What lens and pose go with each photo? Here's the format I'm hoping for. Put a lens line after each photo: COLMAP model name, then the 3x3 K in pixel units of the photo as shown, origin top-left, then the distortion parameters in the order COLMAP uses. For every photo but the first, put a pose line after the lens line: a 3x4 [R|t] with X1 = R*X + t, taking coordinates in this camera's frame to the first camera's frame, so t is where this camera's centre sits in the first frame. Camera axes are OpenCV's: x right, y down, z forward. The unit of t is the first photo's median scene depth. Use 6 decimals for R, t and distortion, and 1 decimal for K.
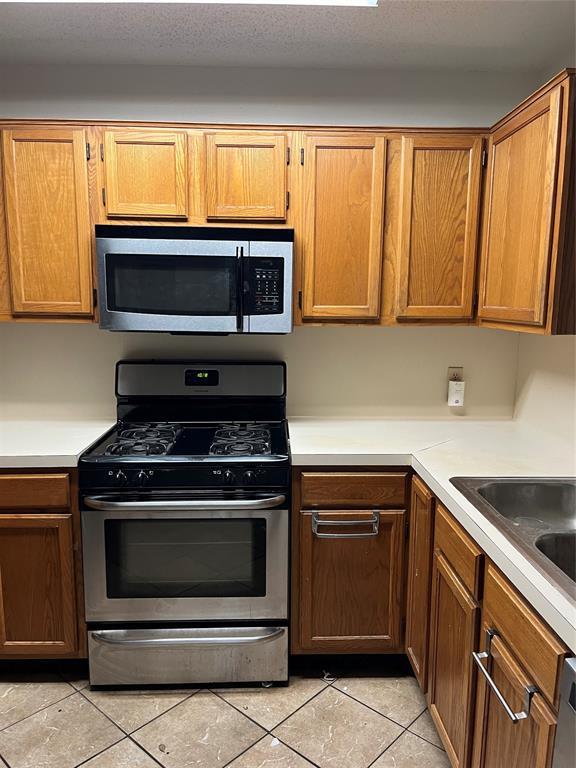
lens RADIAL K [[569.8, 0, 287.8], [0, 569.8, 392.9], [0, 0, 1]] dist [0.048811, -0.079820]
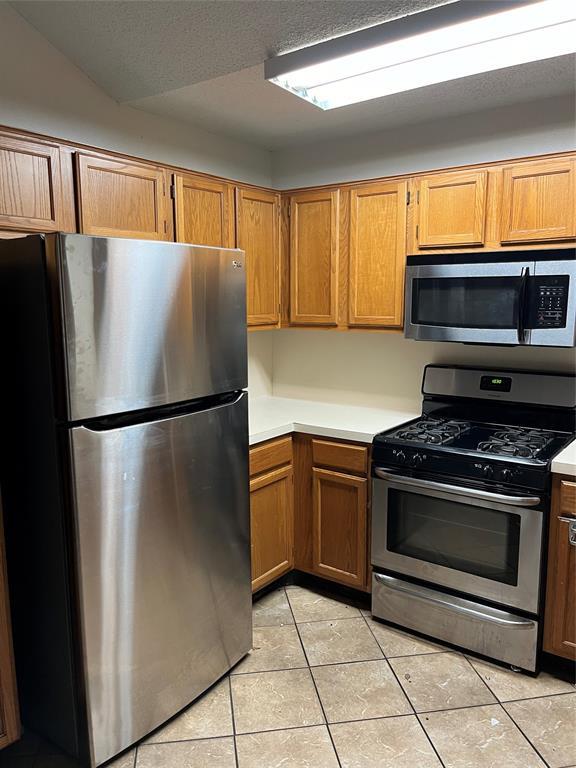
lens RADIAL K [[569.8, 0, 287.8], [0, 569.8, 392.9], [0, 0, 1]] dist [0.048811, -0.079820]
pose [[0.782947, 0.087317, -0.615930, 0.258144], [-0.087736, 0.995703, 0.029629, -0.007391], [0.615870, 0.030842, 0.787244, -0.142241]]
